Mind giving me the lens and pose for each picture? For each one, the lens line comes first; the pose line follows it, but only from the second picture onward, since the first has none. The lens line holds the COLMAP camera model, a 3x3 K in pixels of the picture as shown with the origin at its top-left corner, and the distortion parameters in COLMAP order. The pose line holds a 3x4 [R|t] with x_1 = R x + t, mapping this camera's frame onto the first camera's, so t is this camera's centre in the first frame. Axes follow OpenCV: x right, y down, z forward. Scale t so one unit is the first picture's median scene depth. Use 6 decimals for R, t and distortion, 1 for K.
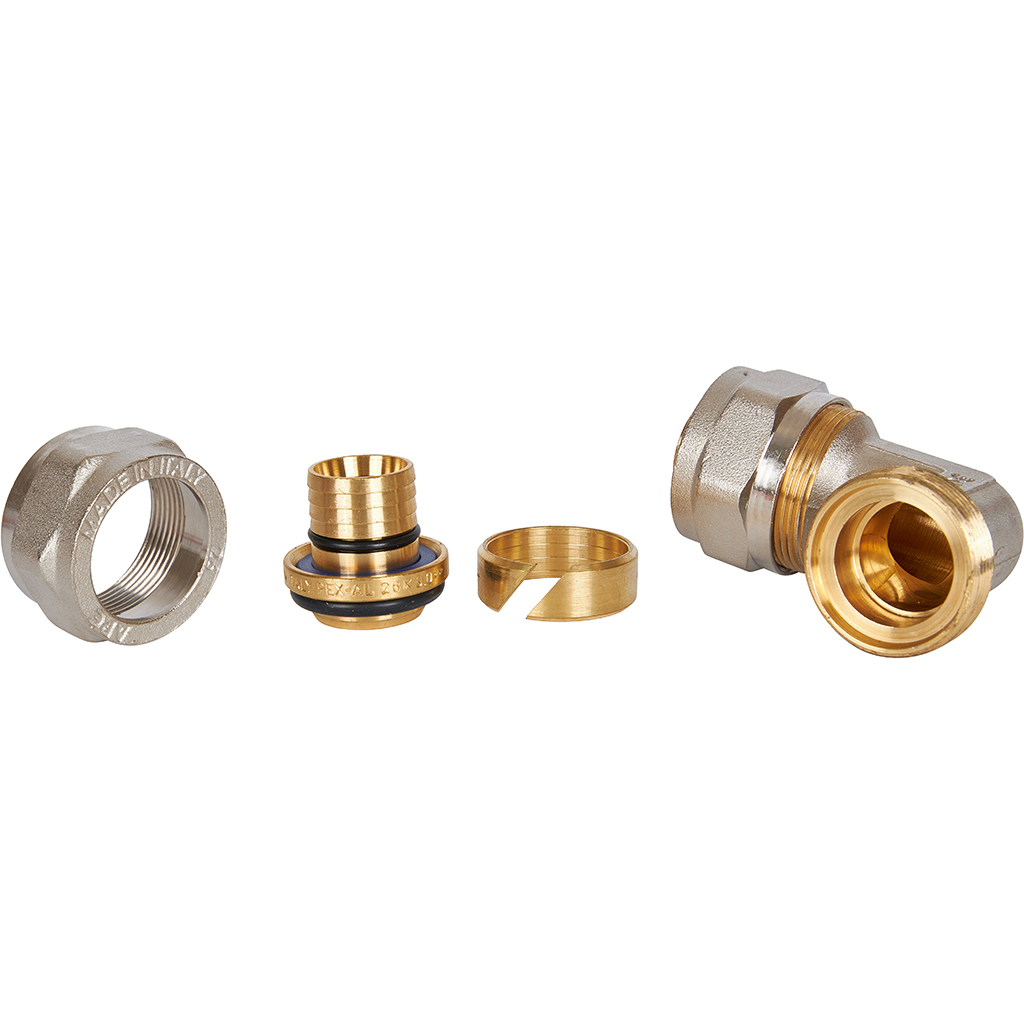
lens RADIAL K [[2602.1, 0, 511.2], [0, 2602.1, 511.3], [0, 0, 1]] dist [-0.037914, 0.000000]
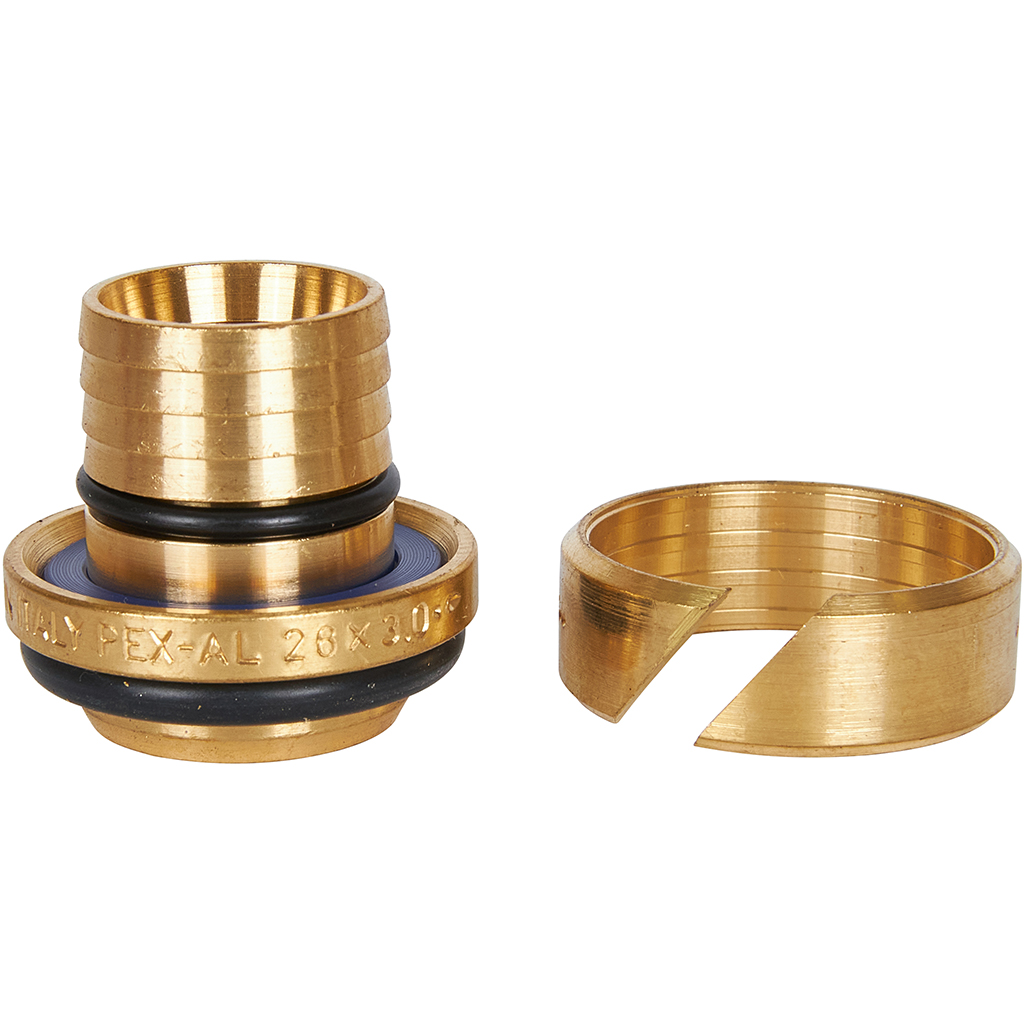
lens RADIAL K [[2602.1, 0, 512.0], [0, 2602.1, 510.5], [0, 0, 1]] dist [-0.037914, 0.000000]
pose [[0.999508, 0.030296, 0.008099, -0.022532], [-0.030409, 0.999437, 0.014200, 0.005681], [-0.007664, -0.014440, 0.999866, 0.651638]]
